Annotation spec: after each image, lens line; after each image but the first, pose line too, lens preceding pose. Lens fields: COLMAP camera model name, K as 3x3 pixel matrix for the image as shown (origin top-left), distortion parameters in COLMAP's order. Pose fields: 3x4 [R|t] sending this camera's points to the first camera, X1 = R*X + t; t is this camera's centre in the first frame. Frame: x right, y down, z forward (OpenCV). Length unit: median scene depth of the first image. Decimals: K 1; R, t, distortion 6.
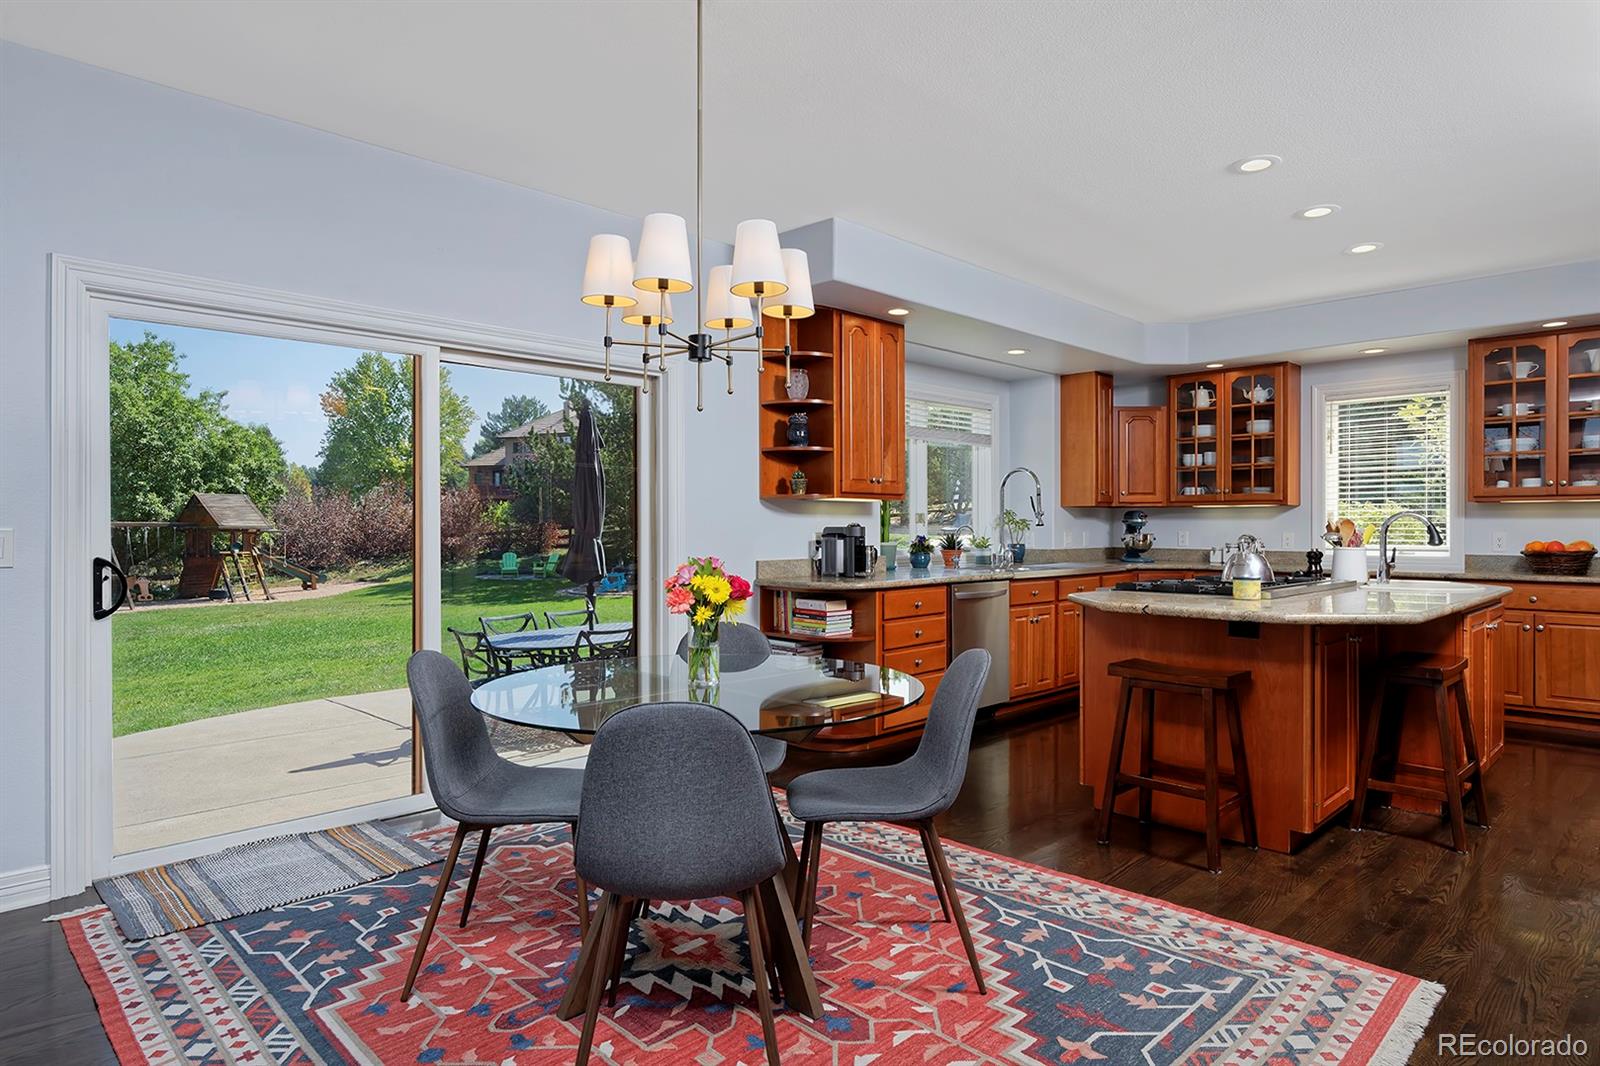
lens RADIAL K [[906.1, 0, 807.5], [0, 906.1, 529.2], [0, 0, 1]] dist [-0.001855, -0.000078]
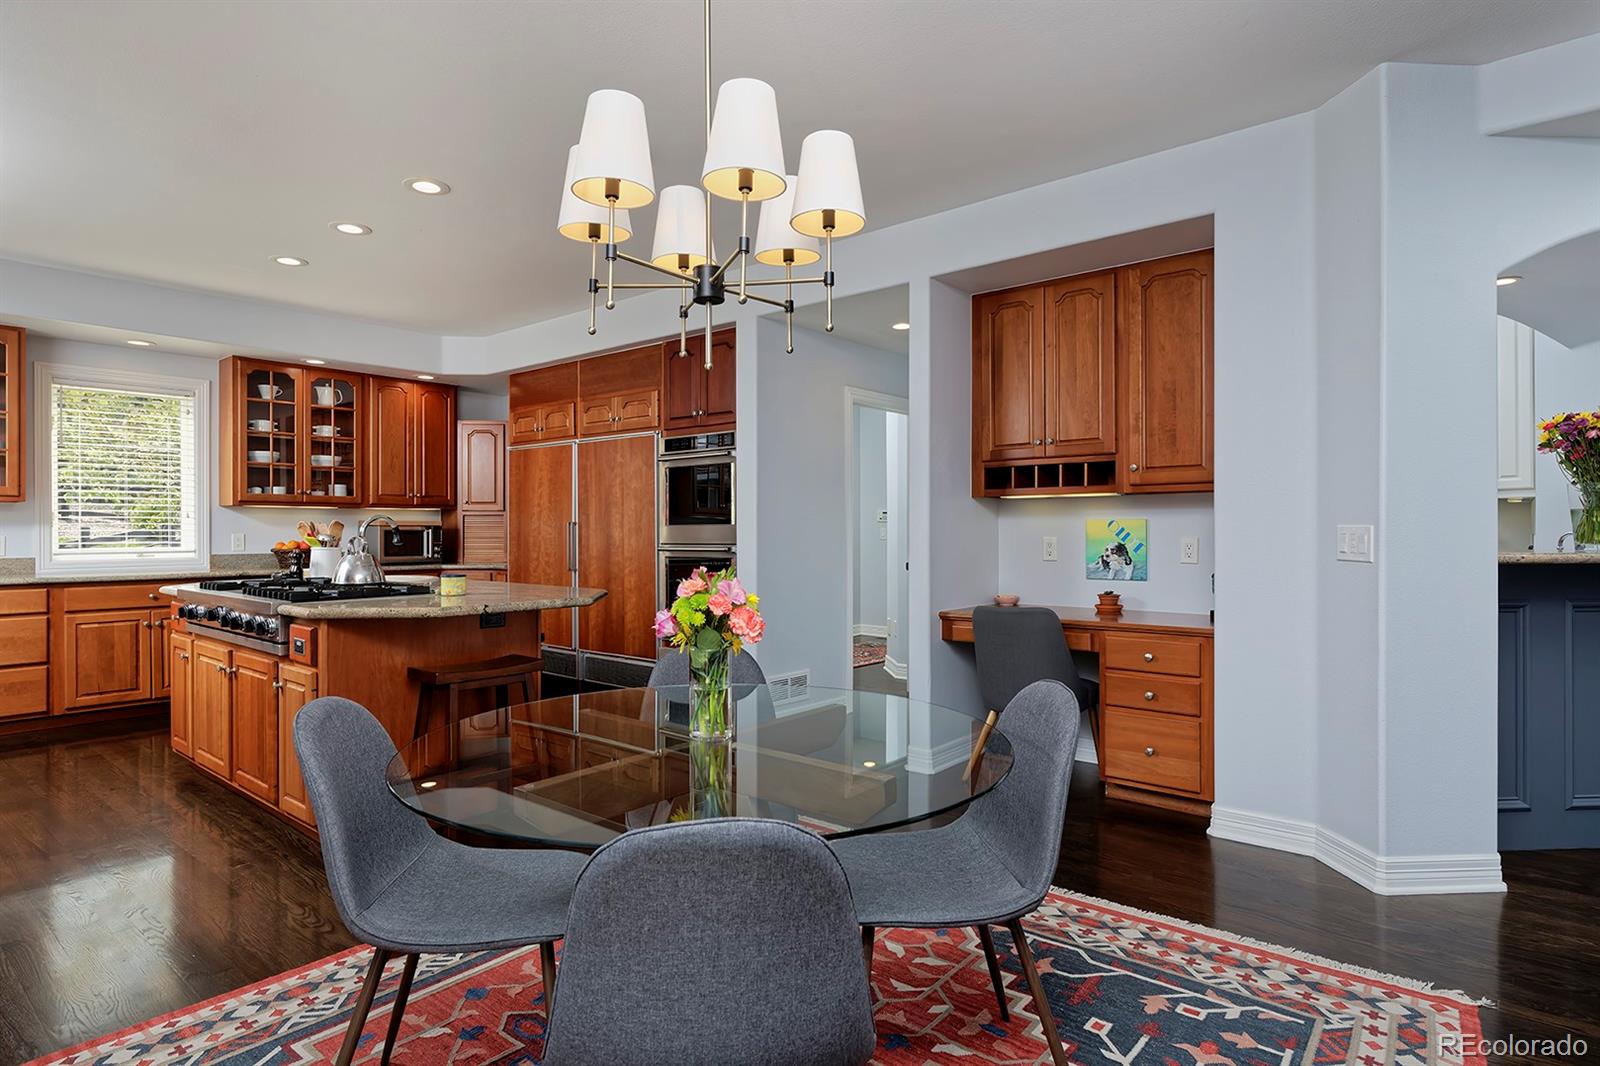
lens RADIAL K [[858.5, 0, 813.6], [0, 858.5, 539.1], [0, 0, 1]] dist [-0.020152, -0.000260]
pose [[-0.094935, -0.011034, 0.995422, -0.360806], [0.001678, 0.999935, 0.011244, -0.000136], [-0.995482, 0.002738, -0.094911, 0.406151]]
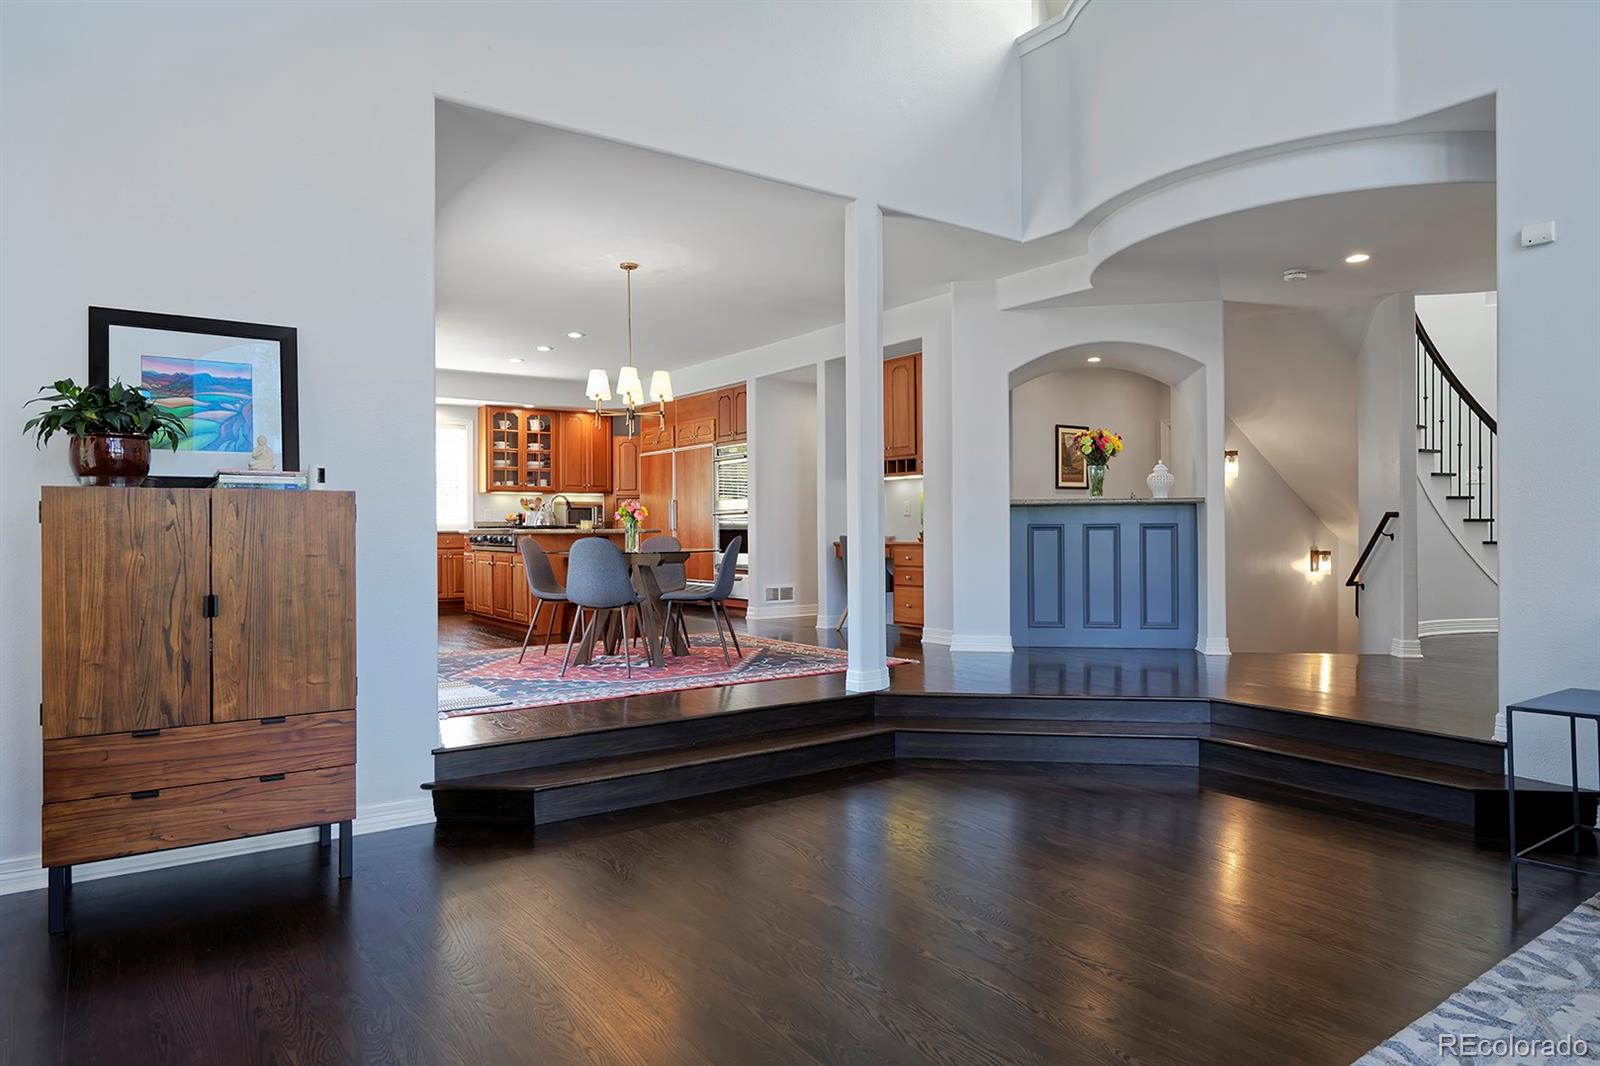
lens RADIAL K [[969.9, 0, 798.0], [0, 969.9, 524.8], [0, 0, 1]] dist [0.002259, -0.000570]
pose [[0.170443, -0.002323, 0.985365, -1.161369], [0.009788, 0.999952, 0.000664, 0.042576], [-0.985319, 0.009531, 0.170458, 0.018538]]
